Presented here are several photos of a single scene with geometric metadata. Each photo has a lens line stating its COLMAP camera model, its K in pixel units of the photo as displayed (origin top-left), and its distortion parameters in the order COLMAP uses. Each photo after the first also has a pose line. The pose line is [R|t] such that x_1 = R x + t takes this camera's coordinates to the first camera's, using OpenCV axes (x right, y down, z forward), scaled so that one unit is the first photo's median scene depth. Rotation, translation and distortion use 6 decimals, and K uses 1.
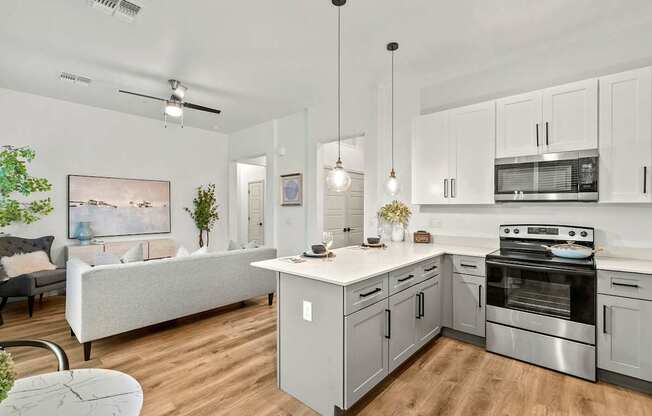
lens RADIAL K [[292.6, 0, 327.1], [0, 292.6, 209.5], [0, 0, 1]] dist [-0.001998, -0.000080]
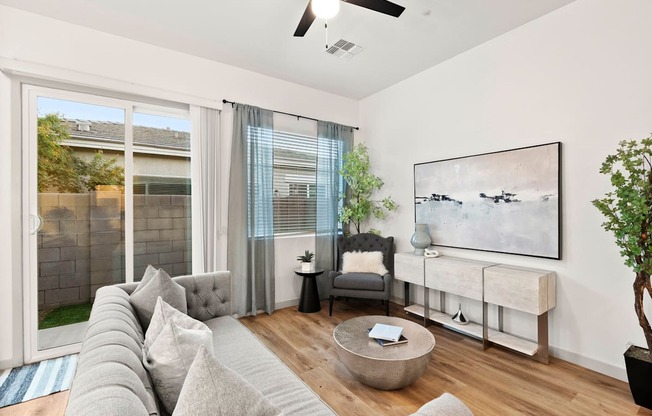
lens RADIAL K [[292.6, 0, 324.7], [0, 292.6, 210.0], [0, 0, 1]] dist [-0.001998, -0.000080]
pose [[-0.227725, 0.003266, -0.973720, -0.044535], [-0.004877, 0.999978, 0.004495, 0.005210], [0.973713, 0.005773, -0.227704, 0.884671]]
